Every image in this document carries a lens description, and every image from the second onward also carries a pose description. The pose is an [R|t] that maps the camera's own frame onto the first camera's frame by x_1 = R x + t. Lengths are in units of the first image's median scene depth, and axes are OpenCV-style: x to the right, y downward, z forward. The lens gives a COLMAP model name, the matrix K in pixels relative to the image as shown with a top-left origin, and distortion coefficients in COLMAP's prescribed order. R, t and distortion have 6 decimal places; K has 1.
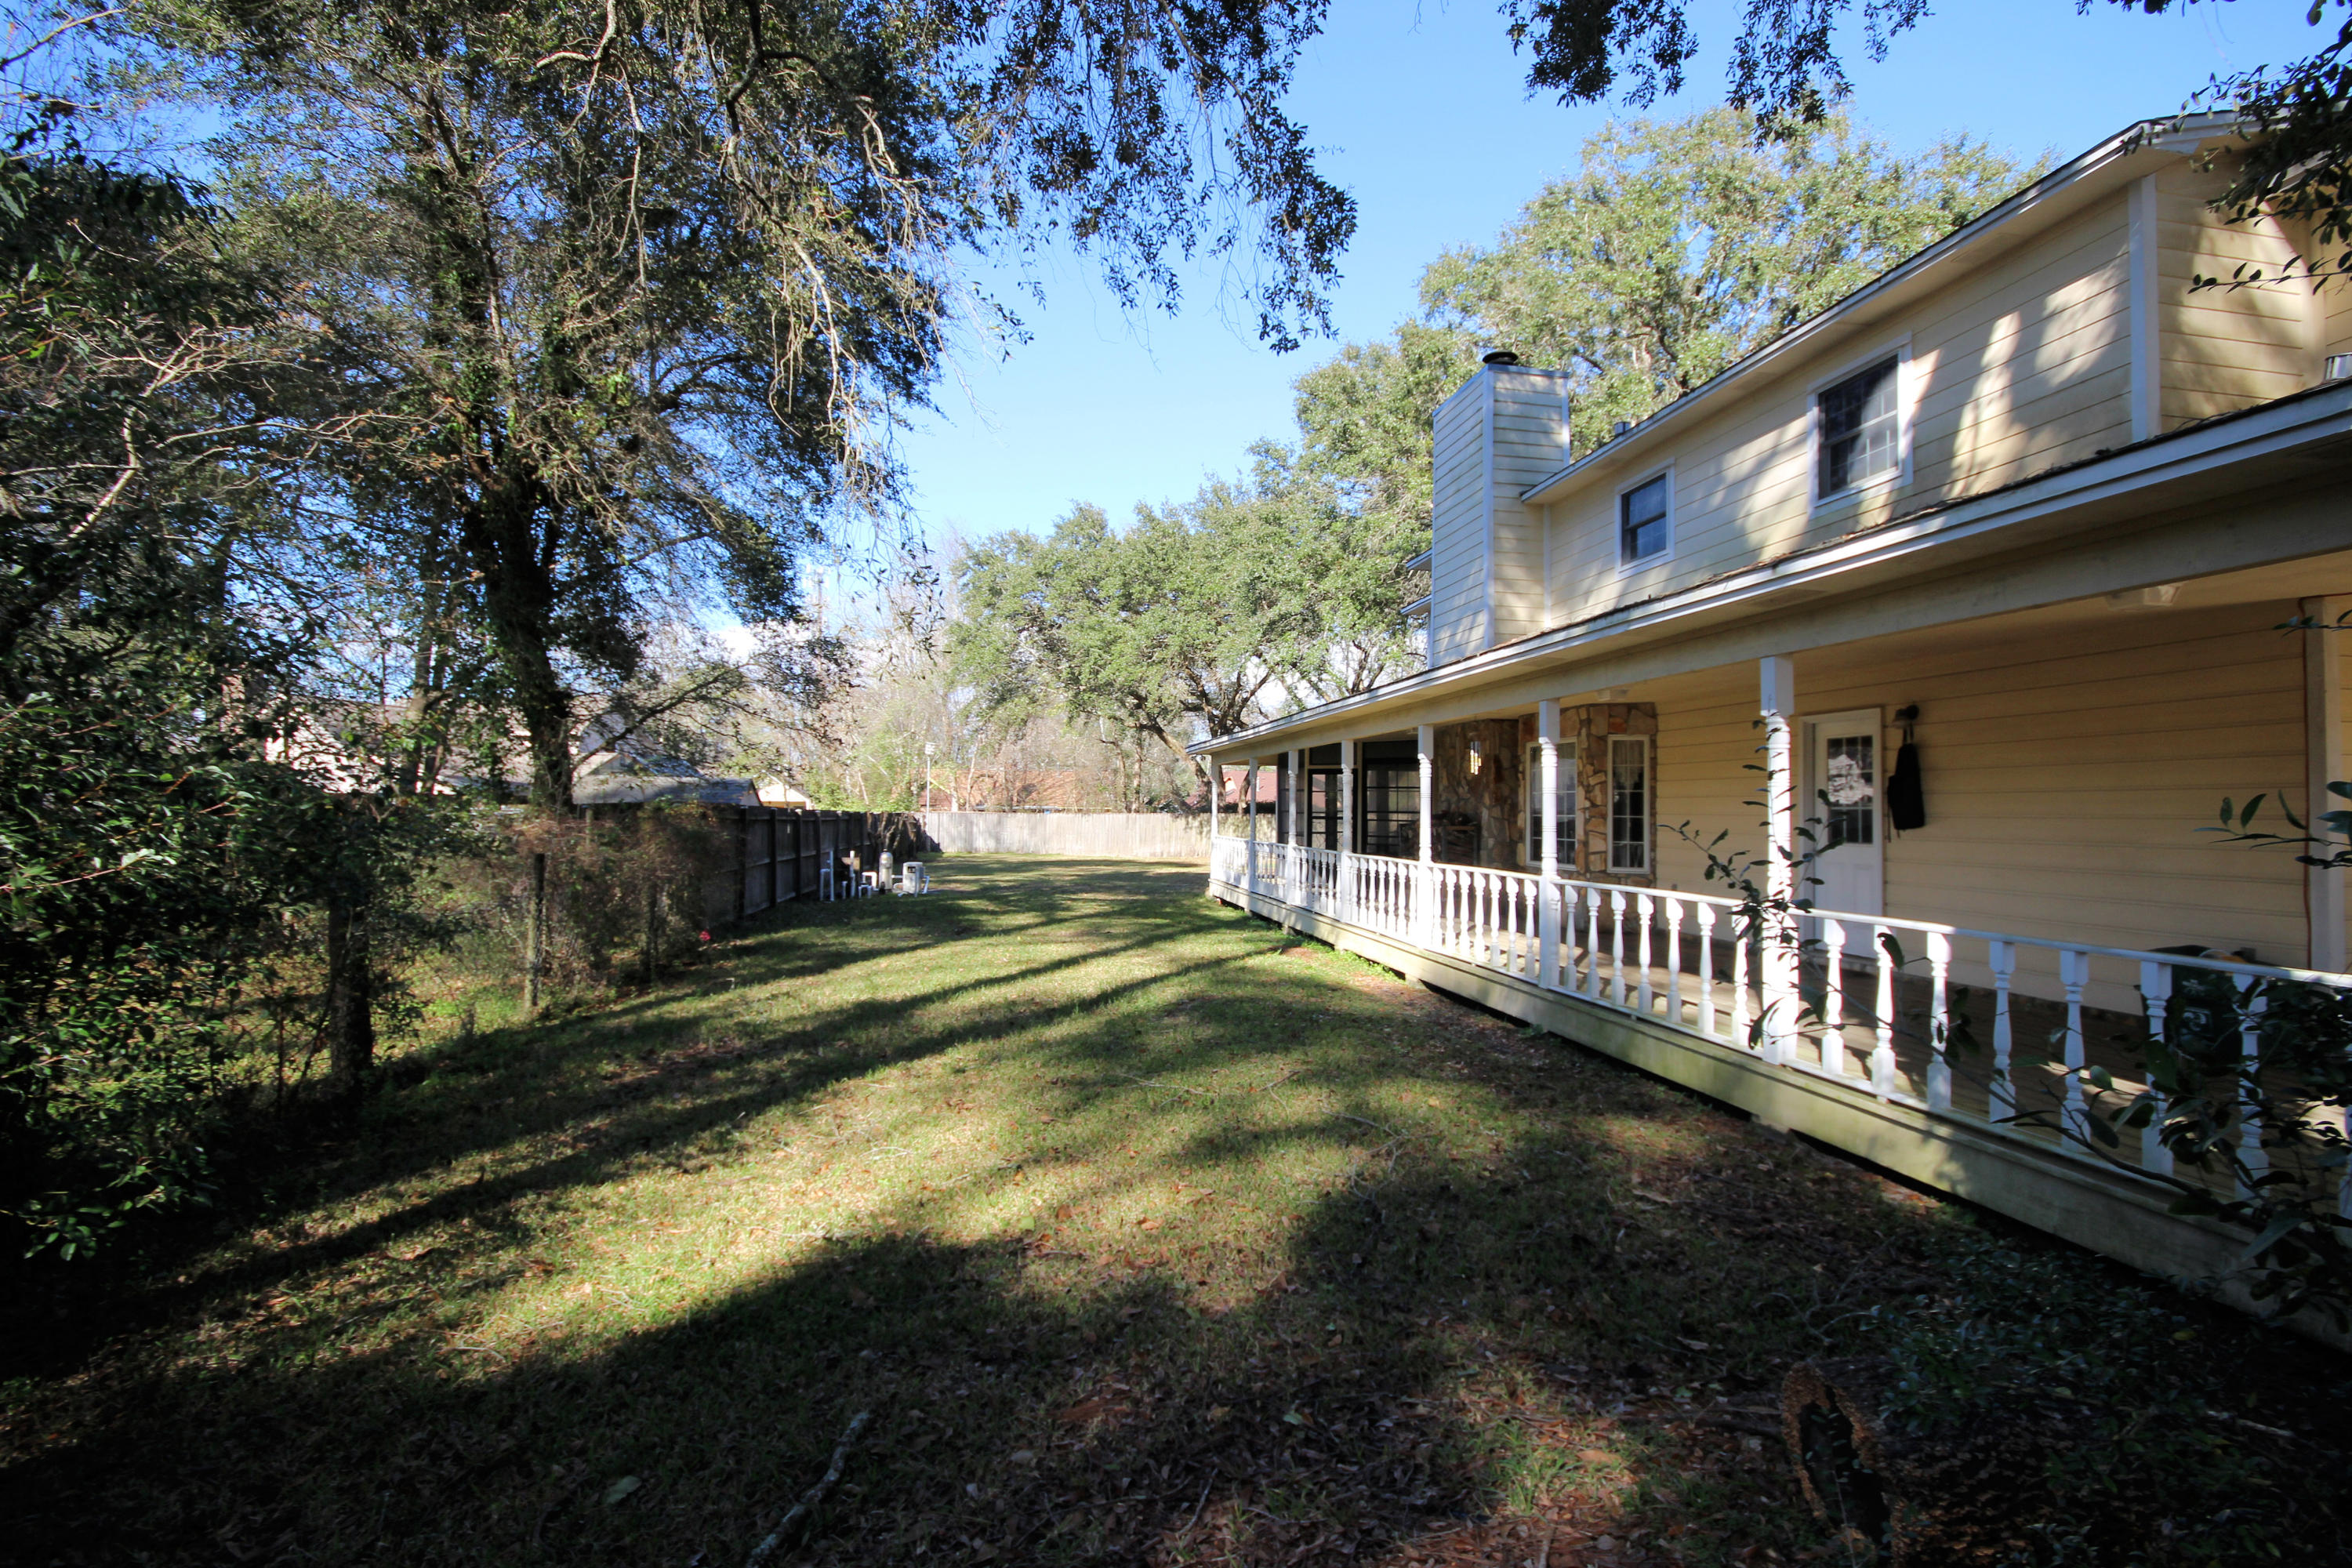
lens RADIAL K [[1100.4, 0, 1180.6], [0, 1100.4, 790.1], [0, 0, 1]] dist [-0.004683, 0.001409]
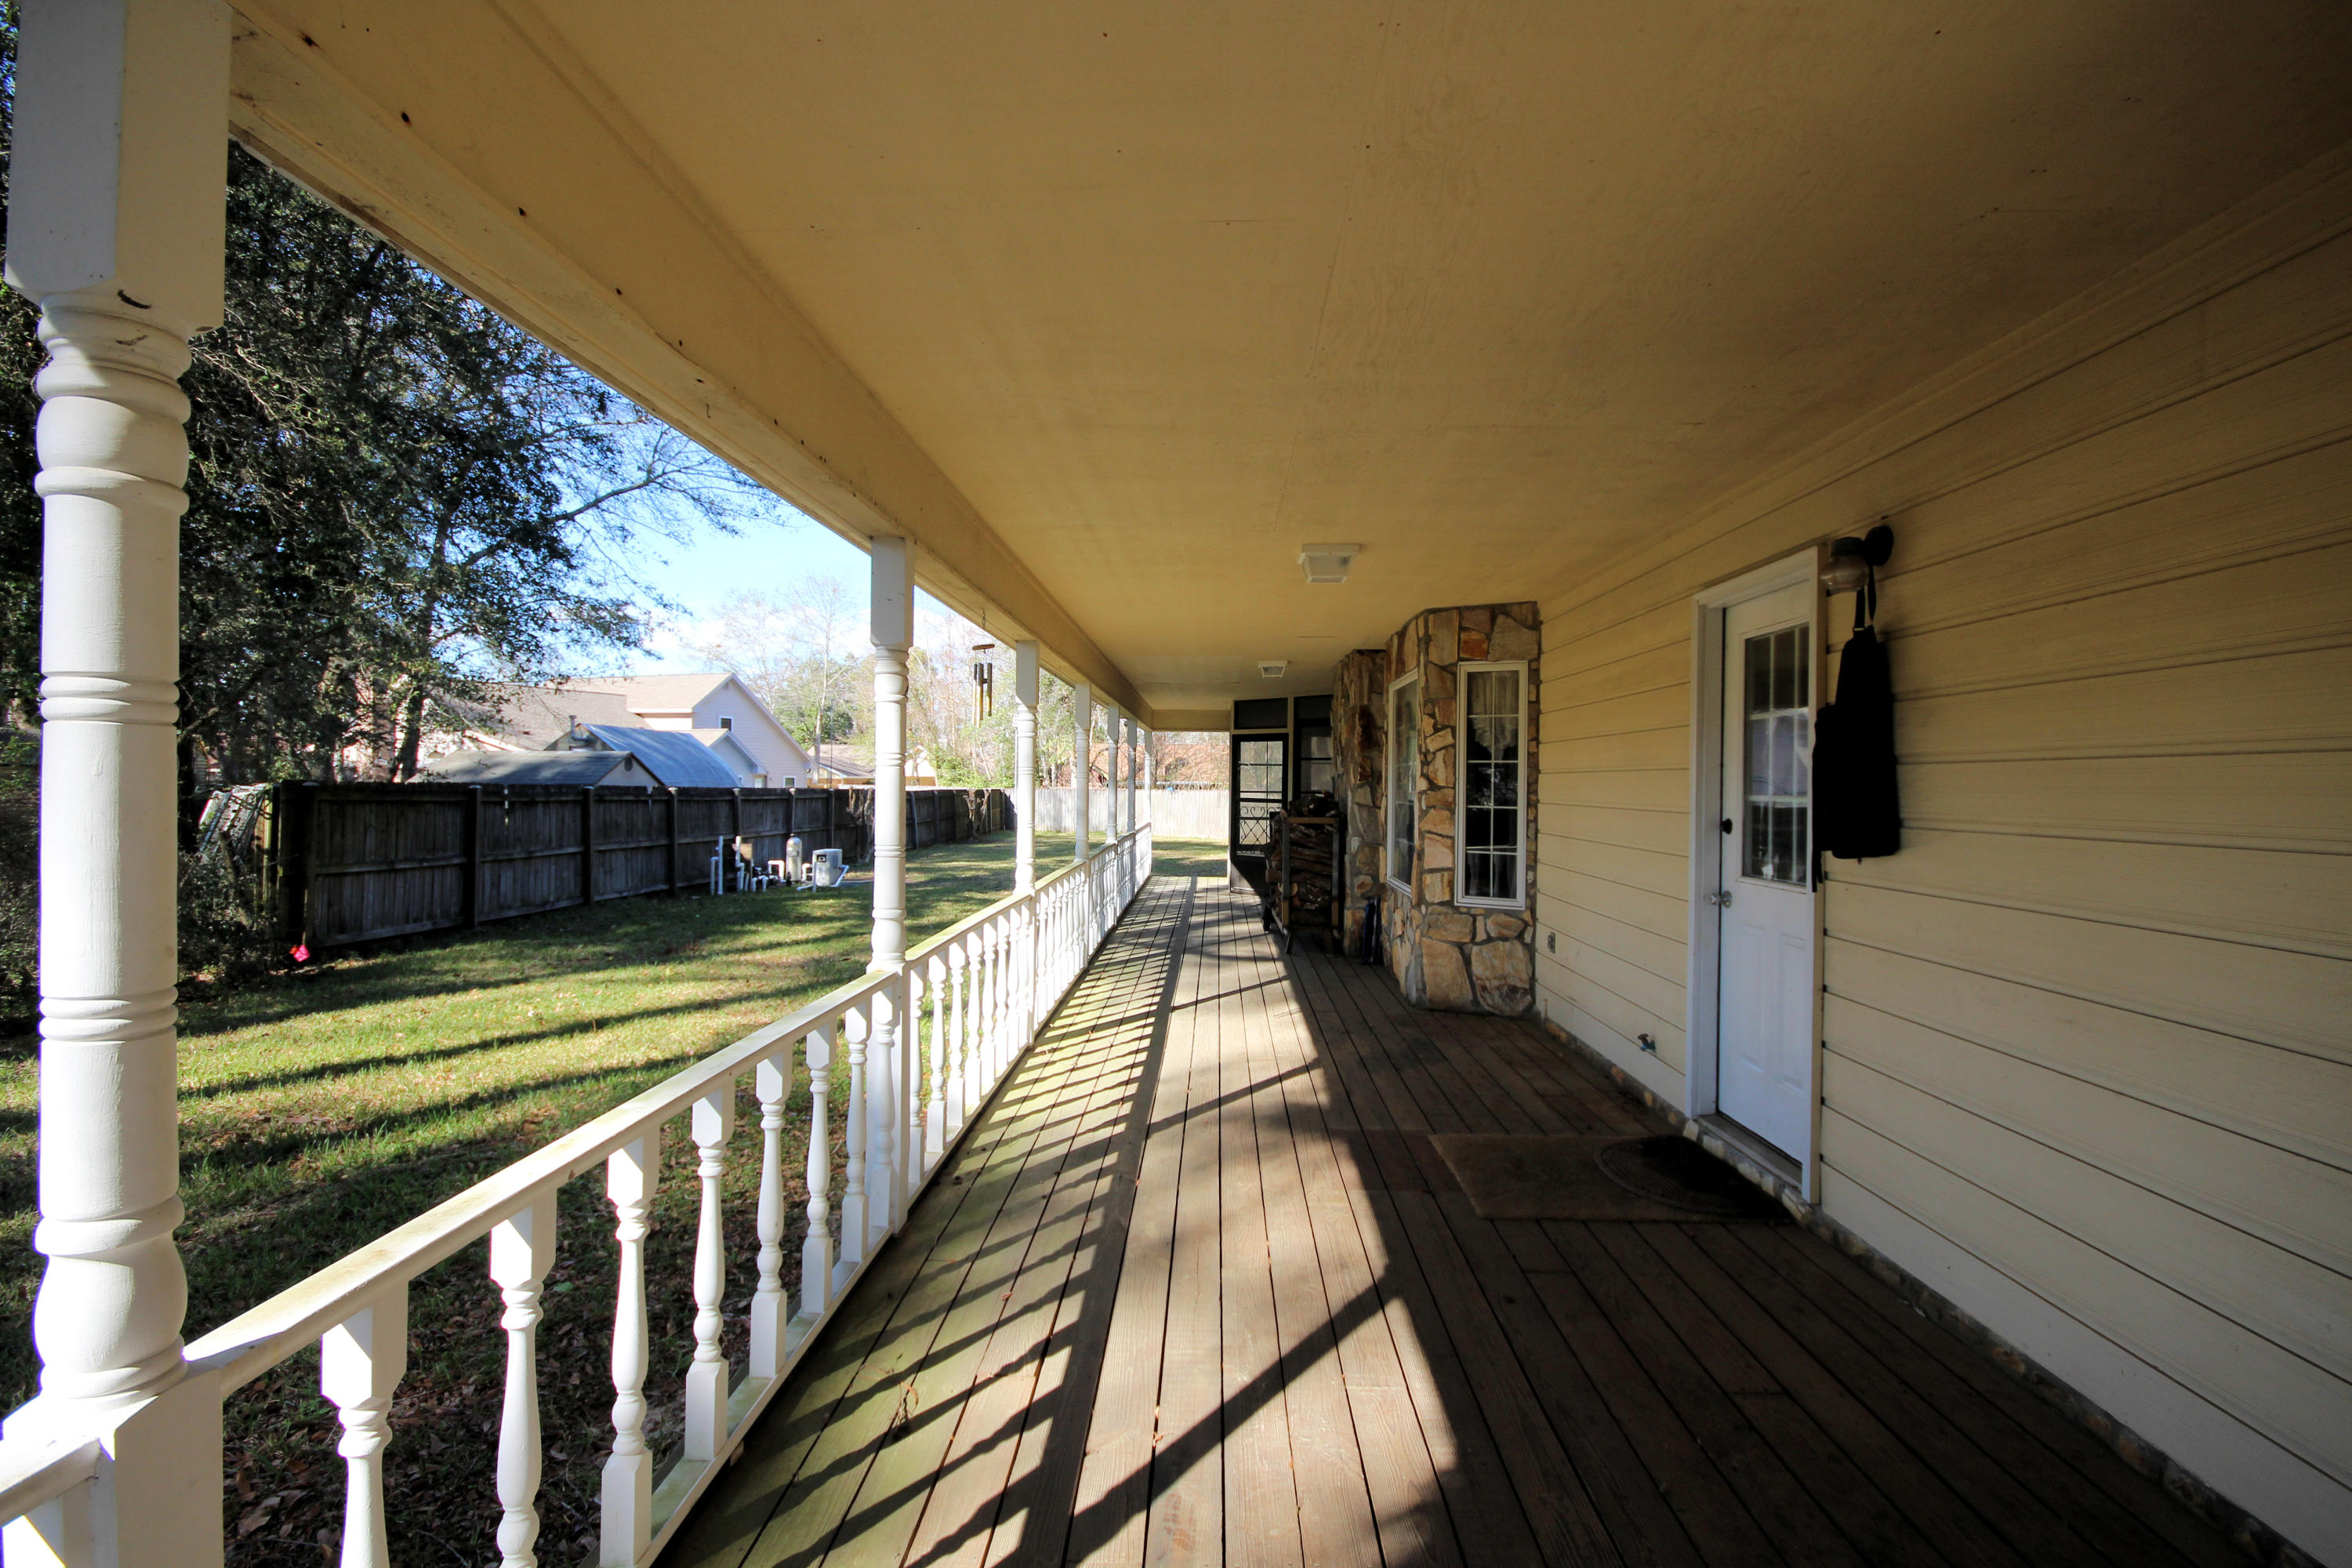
lens RADIAL K [[1100.4, 0, 1172.6], [0, 1100.4, 784.6], [0, 0, 1]] dist [-0.004683, 0.001409]
pose [[0.977512, 0.001109, -0.210879, 0.450092], [0.002476, 0.999857, 0.016734, 0.003485], [0.210868, -0.016880, 0.977369, 0.511423]]
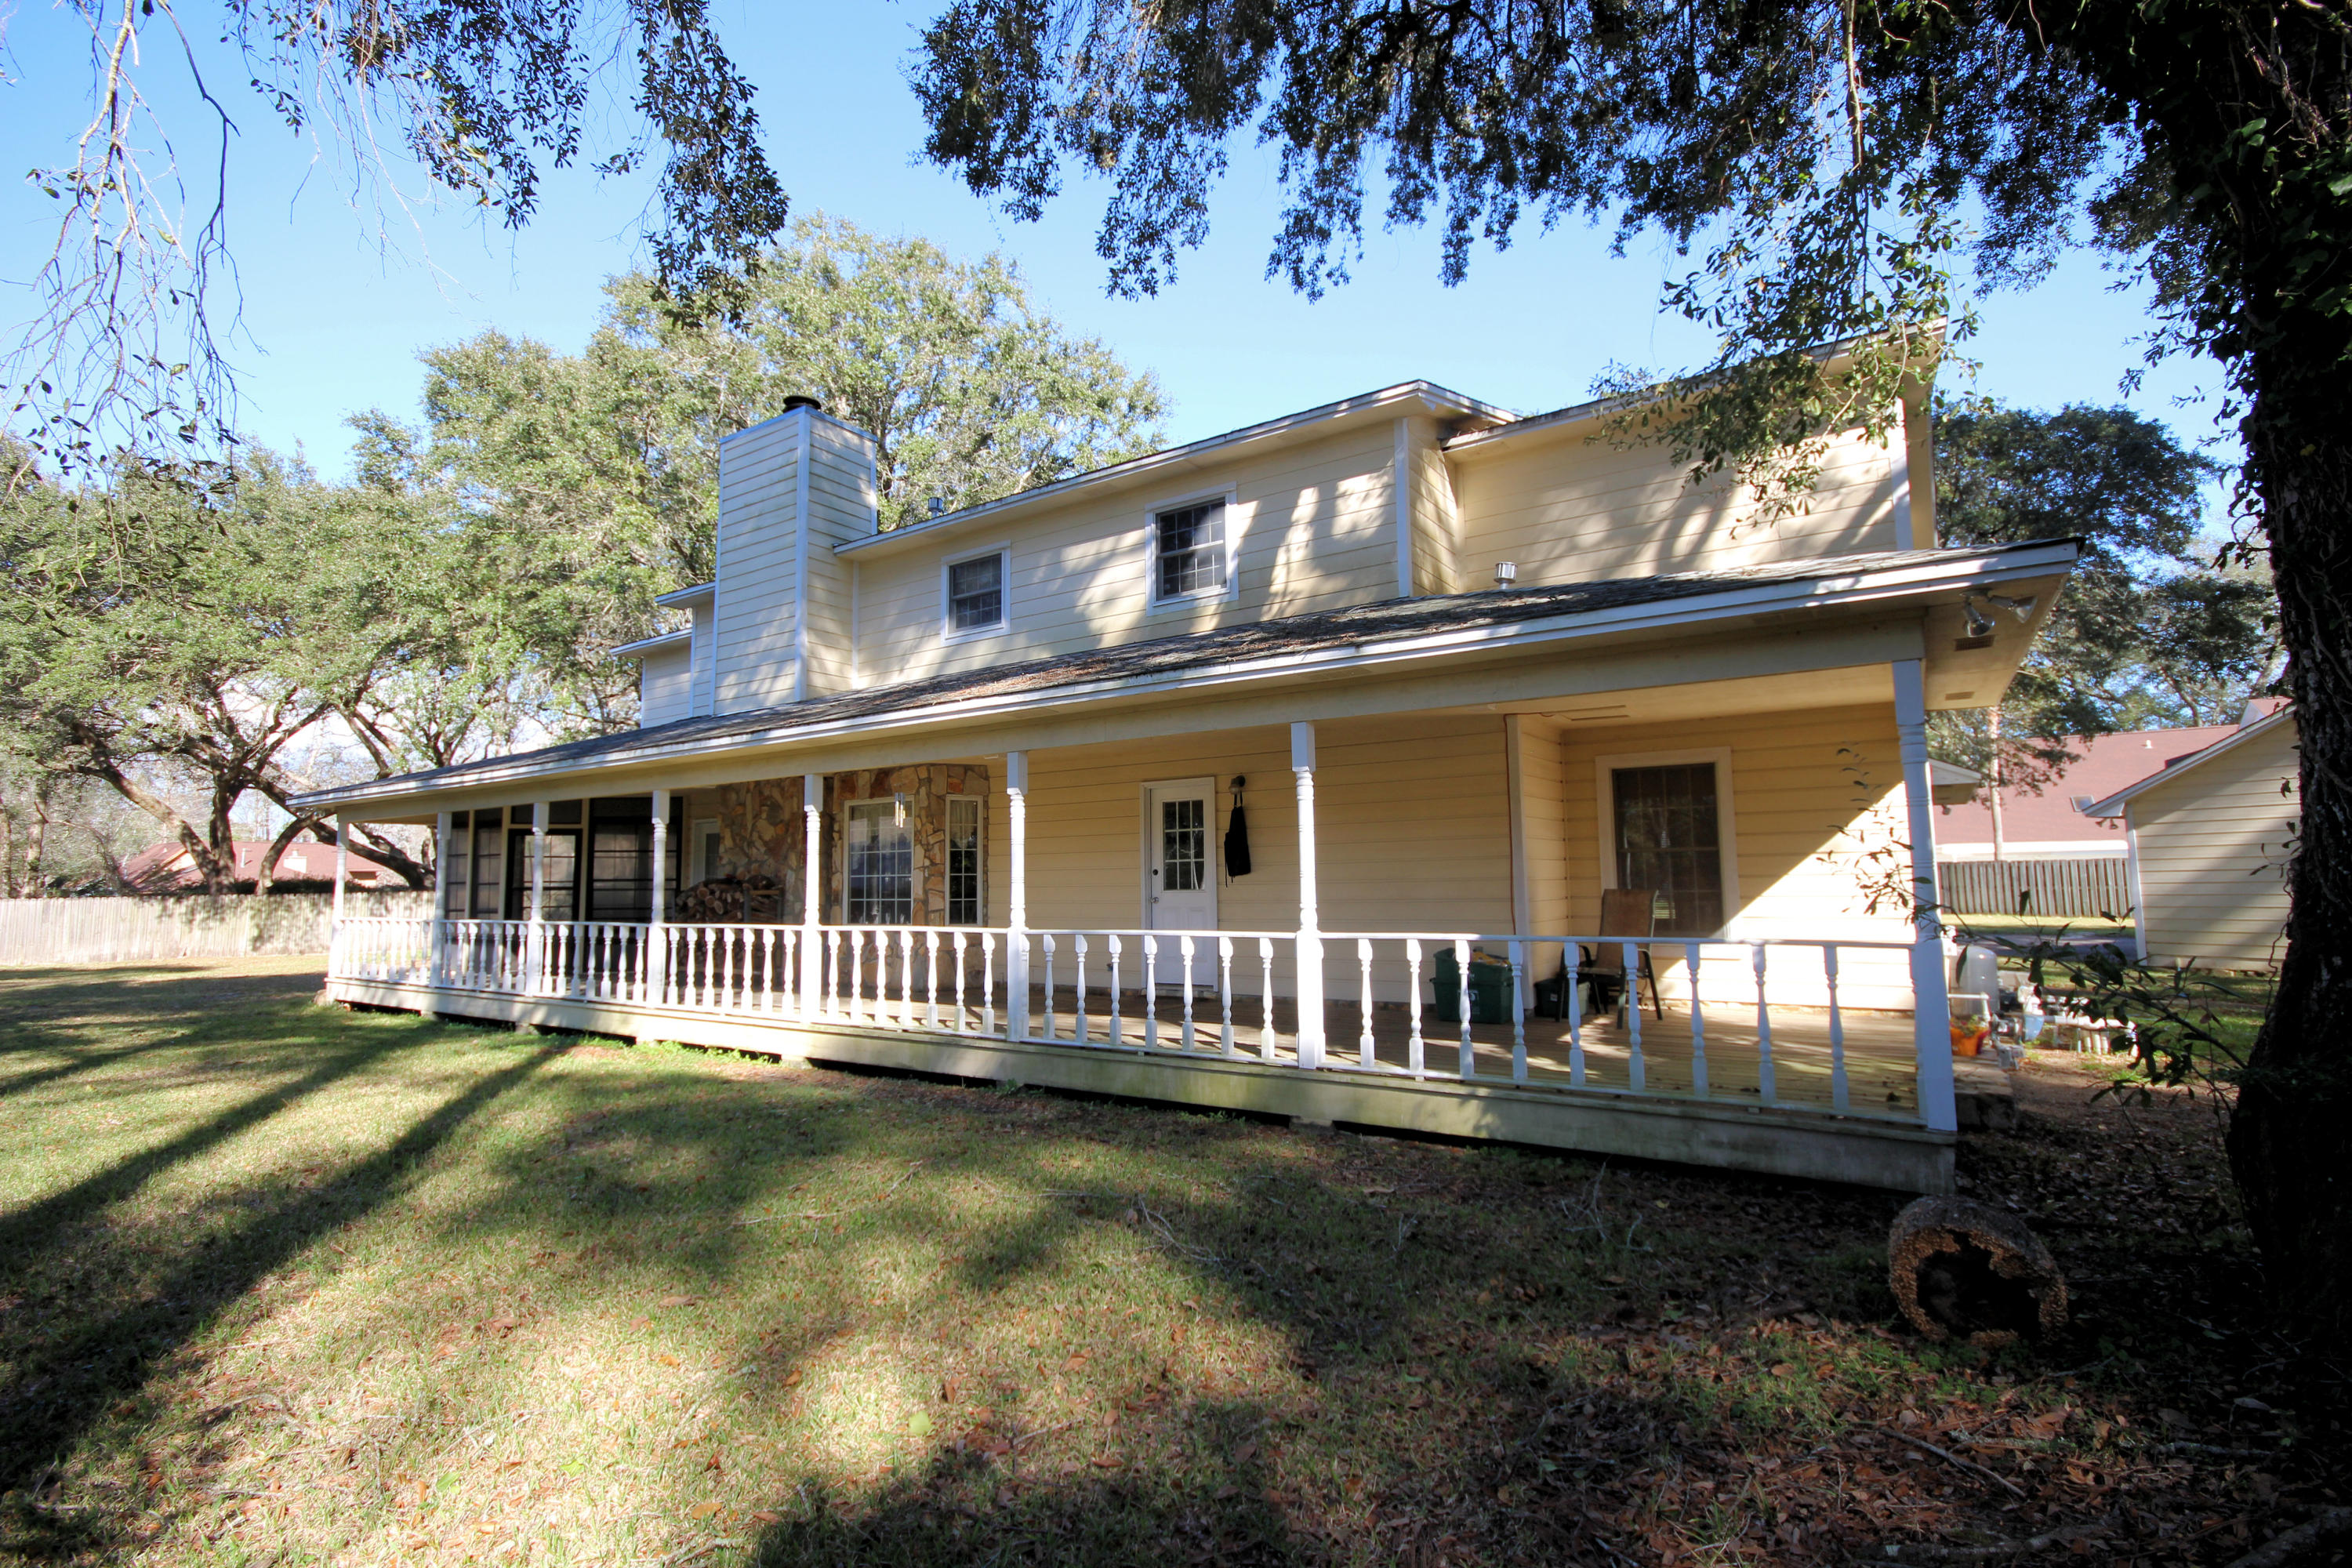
lens RADIAL K [[1100.4, 0, 1180.9], [0, 1100.4, 782.4], [0, 0, 1]] dist [-0.004683, 0.001409]
pose [[0.686858, 0.044546, 0.725425, -0.253497], [0.009528, 0.997482, -0.070273, 0.016051], [-0.726729, 0.055179, 0.684704, 0.171565]]
